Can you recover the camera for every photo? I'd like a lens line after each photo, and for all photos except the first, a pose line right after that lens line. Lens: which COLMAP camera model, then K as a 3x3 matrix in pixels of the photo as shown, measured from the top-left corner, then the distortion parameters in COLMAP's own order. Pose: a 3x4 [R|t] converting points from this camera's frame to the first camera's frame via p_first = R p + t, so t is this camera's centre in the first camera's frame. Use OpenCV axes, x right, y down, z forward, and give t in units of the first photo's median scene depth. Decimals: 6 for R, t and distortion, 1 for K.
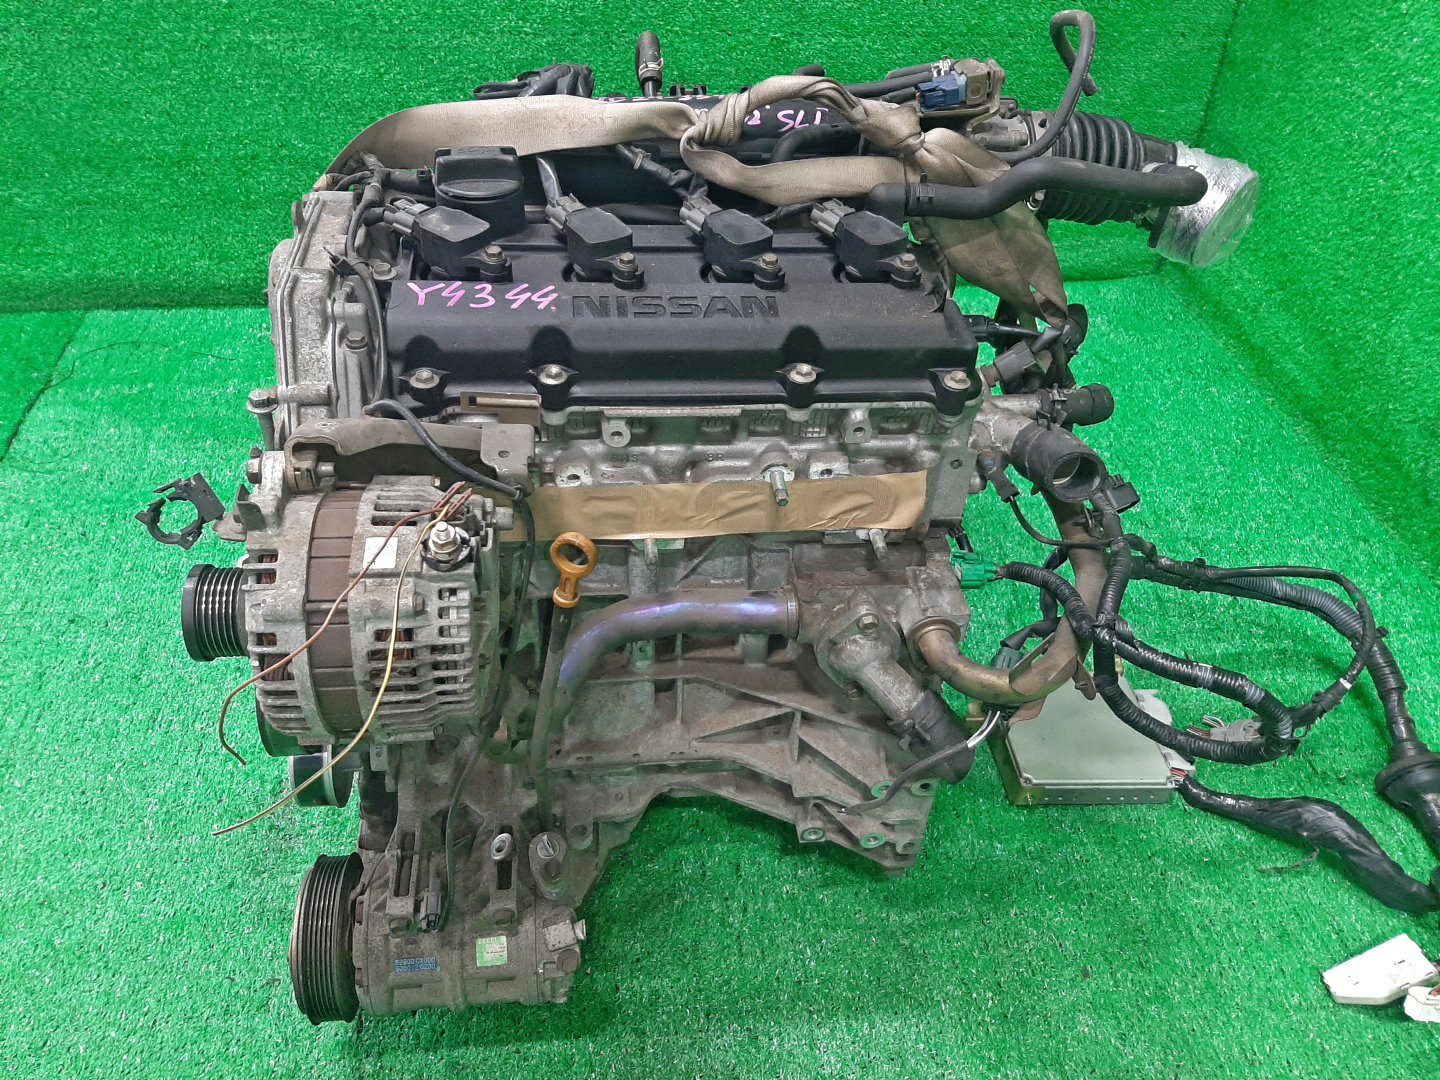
lens RADIAL K [[1093.6, 0, 718.0], [0, 1093.6, 504.6], [0, 0, 1]] dist [0.013339, -0.043130]
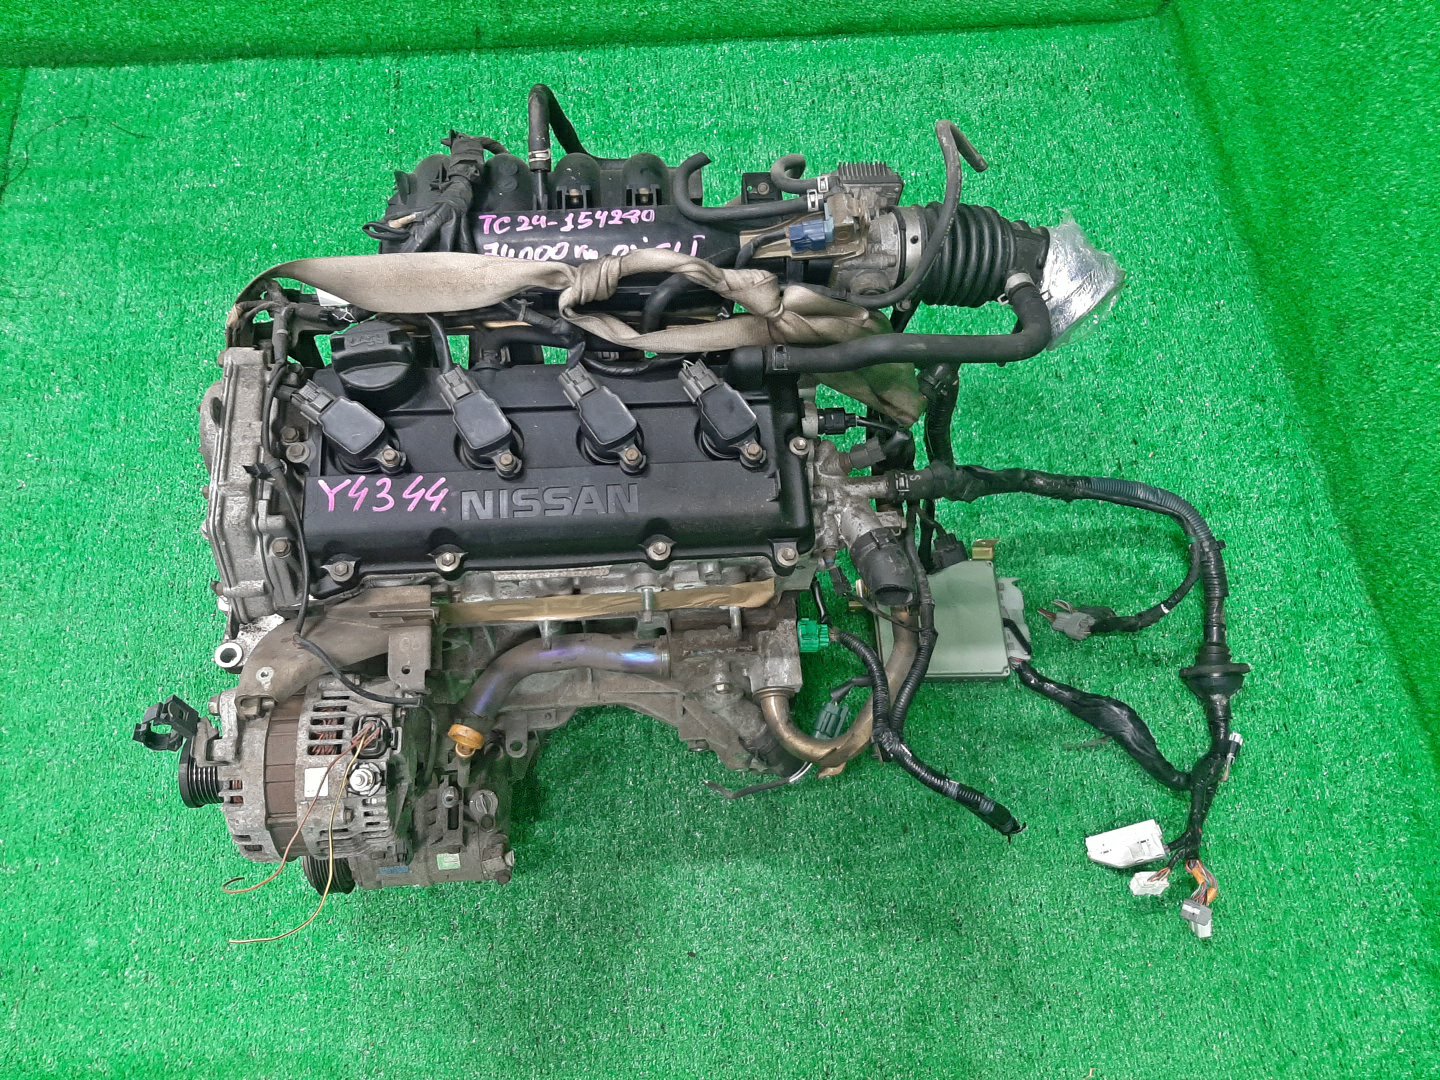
lens RADIAL K [[1093.6, 0, 718.0], [0, 1093.6, 504.6], [0, 0, 1]] dist [0.013339, -0.043130]
pose [[0.999583, 0.027051, -0.010074, 0.137843], [-0.020342, 0.907736, 0.419048, -0.599659], [0.020480, -0.418668, 0.907908, -0.057903]]
